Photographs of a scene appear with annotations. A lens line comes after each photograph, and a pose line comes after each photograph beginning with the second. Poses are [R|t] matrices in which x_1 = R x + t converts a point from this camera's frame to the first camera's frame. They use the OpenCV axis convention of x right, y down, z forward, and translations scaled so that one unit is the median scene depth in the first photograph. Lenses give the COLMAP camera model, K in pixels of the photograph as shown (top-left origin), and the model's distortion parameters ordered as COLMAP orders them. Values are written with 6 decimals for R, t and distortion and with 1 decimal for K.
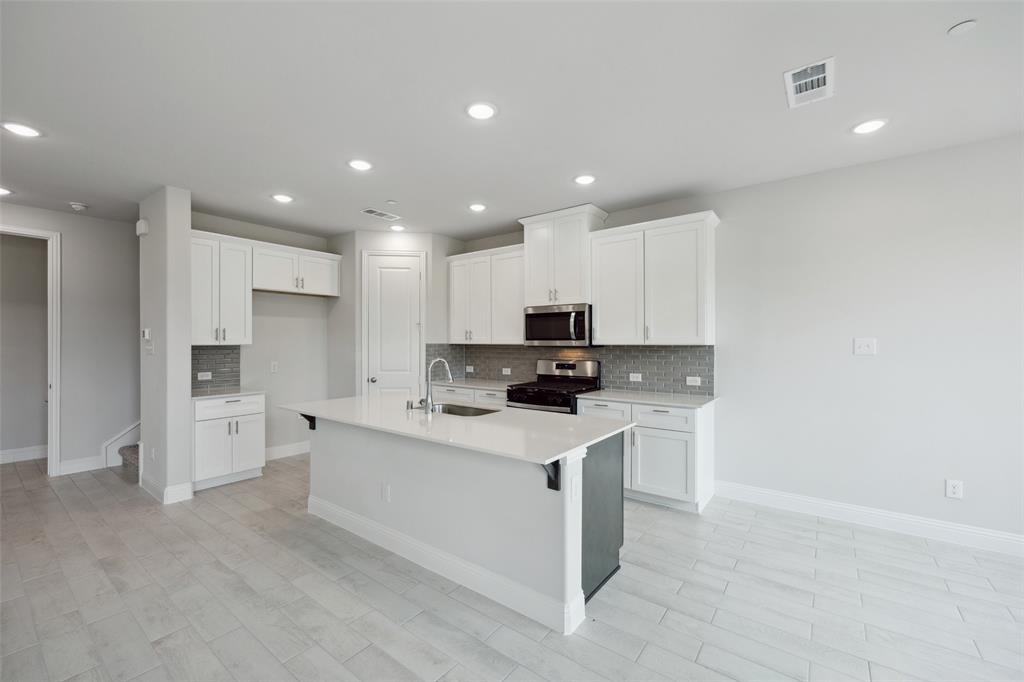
lens RADIAL K [[421.4, 0, 508.6], [0, 421.4, 343.1], [0, 0, 1]] dist [0.002822, -0.001488]
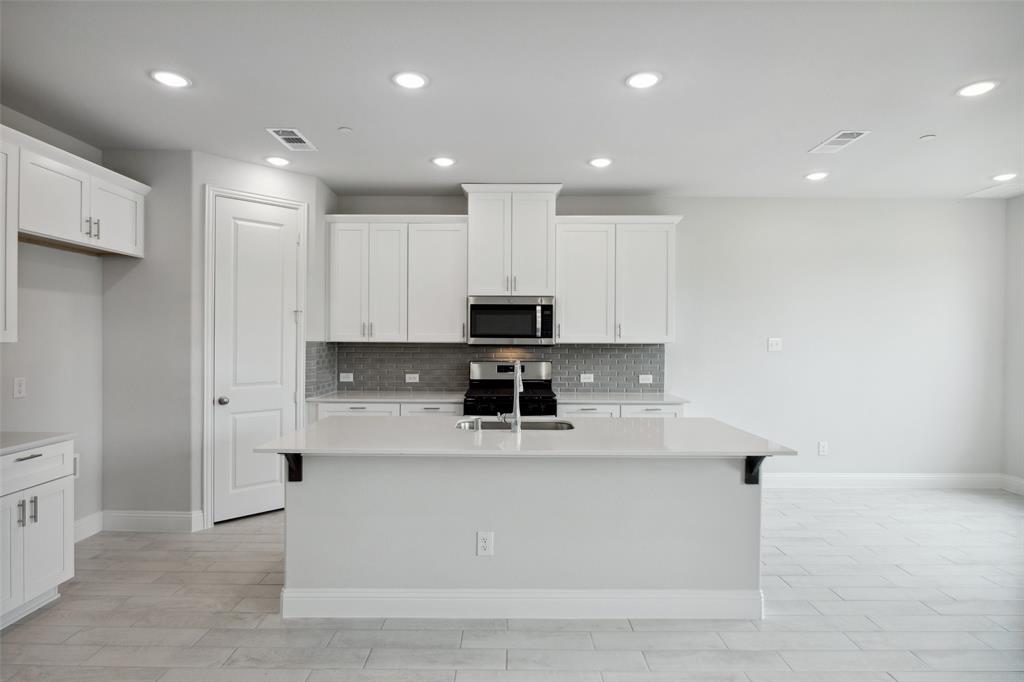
lens RADIAL K [[544.6, 0, 510.0], [0, 544.6, 342.6], [0, 0, 1]] dist [-0.005327, -0.000939]
pose [[0.794091, 0.000799, 0.607799, -0.538006], [-0.002935, 0.999993, 0.002520, 0.000065], [-0.607792, -0.003785, 0.794087, 0.140013]]
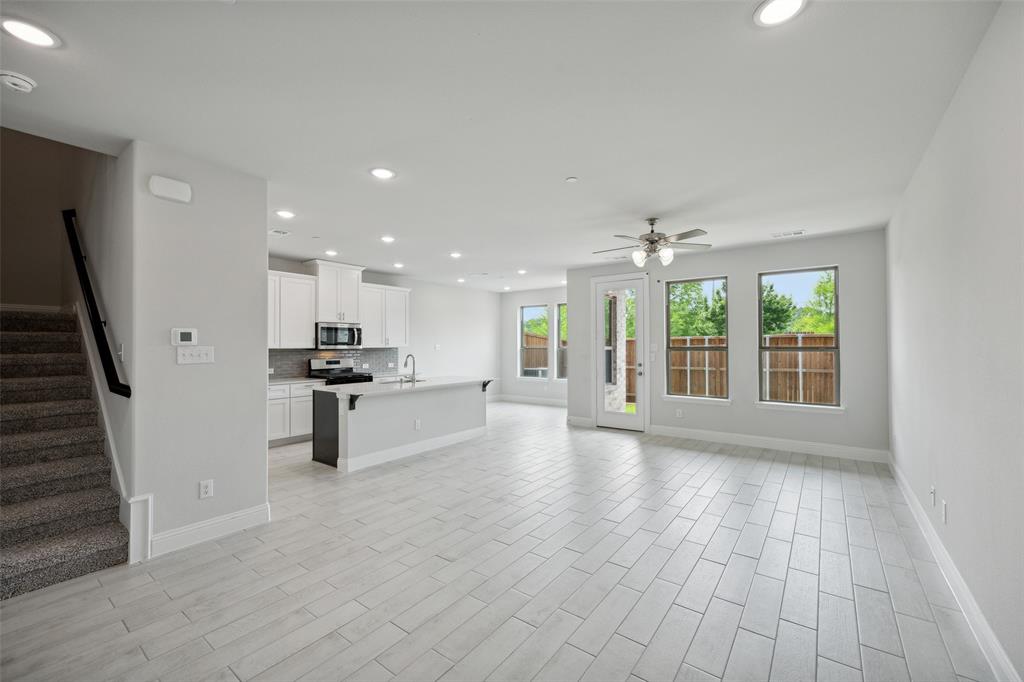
lens RADIAL K [[421.4, 0, 505.3], [0, 421.4, 339.1], [0, 0, 1]] dist [0.002822, -0.001488]
pose [[-0.000088, 0.017045, 0.999855, -1.417560], [0.009740, 0.999807, -0.017043, 0.002845], [-0.999953, 0.009738, -0.000254, 0.384998]]
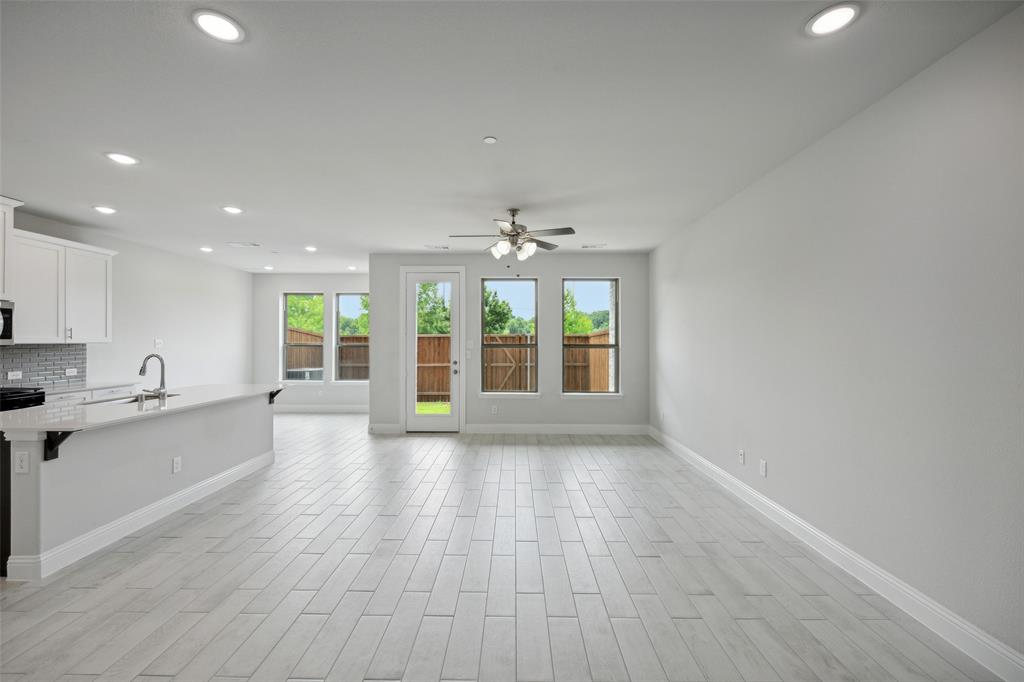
lens RADIAL K [[421.4, 0, 508.2], [0, 421.4, 340.9], [0, 0, 1]] dist [0.002822, -0.001488]
pose [[-0.595495, 0.003033, 0.803353, -1.178864], [0.003497, 0.999993, -0.001183, 0.002082], [-0.803352, 0.002105, -0.595501, 0.614010]]
